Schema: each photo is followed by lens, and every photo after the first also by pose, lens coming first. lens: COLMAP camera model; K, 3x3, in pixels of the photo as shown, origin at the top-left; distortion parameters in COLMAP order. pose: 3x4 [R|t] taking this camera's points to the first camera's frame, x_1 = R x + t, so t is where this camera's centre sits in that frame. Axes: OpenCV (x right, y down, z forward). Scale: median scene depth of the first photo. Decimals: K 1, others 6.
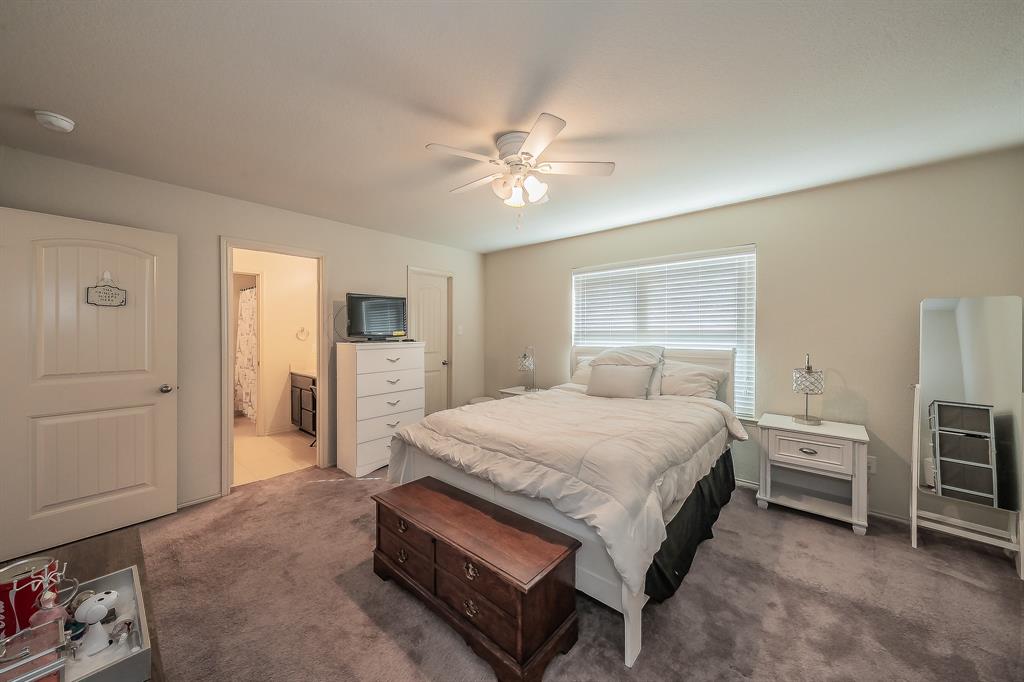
lens RADIAL K [[365.1, 0, 510.6], [0, 365.1, 333.1], [0, 0, 1]] dist [-0.011924, -0.000174]
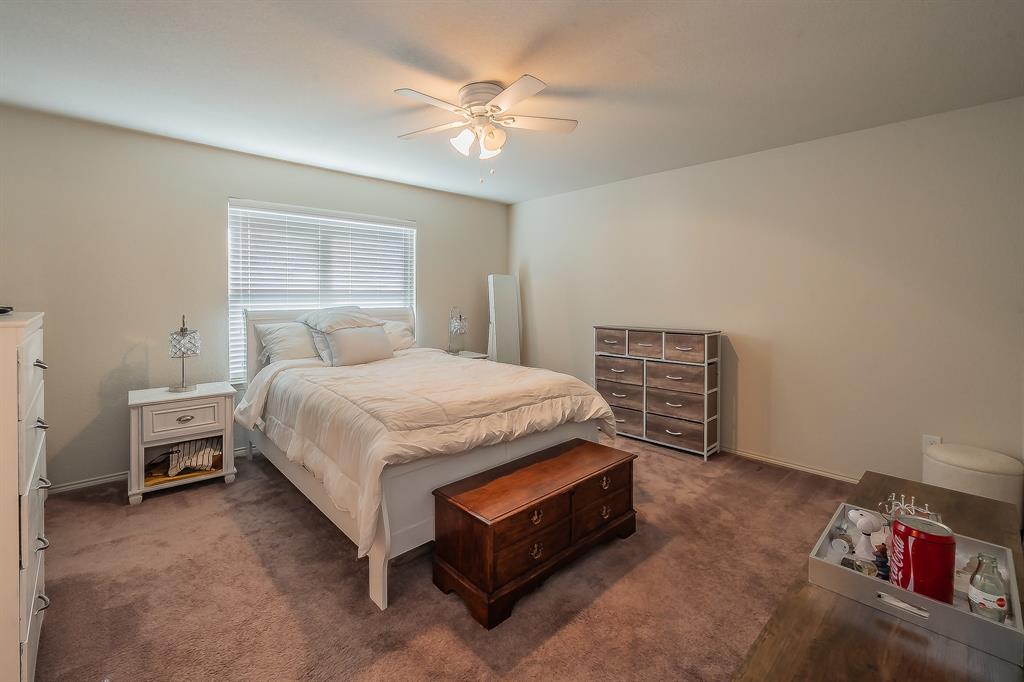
lens RADIAL K [[432.6, 0, 462.6], [0, 432.6, 309.2], [0, 0, 1]] dist [-0.014945, -0.000212]
pose [[0.137548, -0.033737, 0.989920, -0.738180], [-0.001594, 0.999411, 0.034282, 0.005068], [-0.990494, -0.006293, 0.137413, 0.585241]]
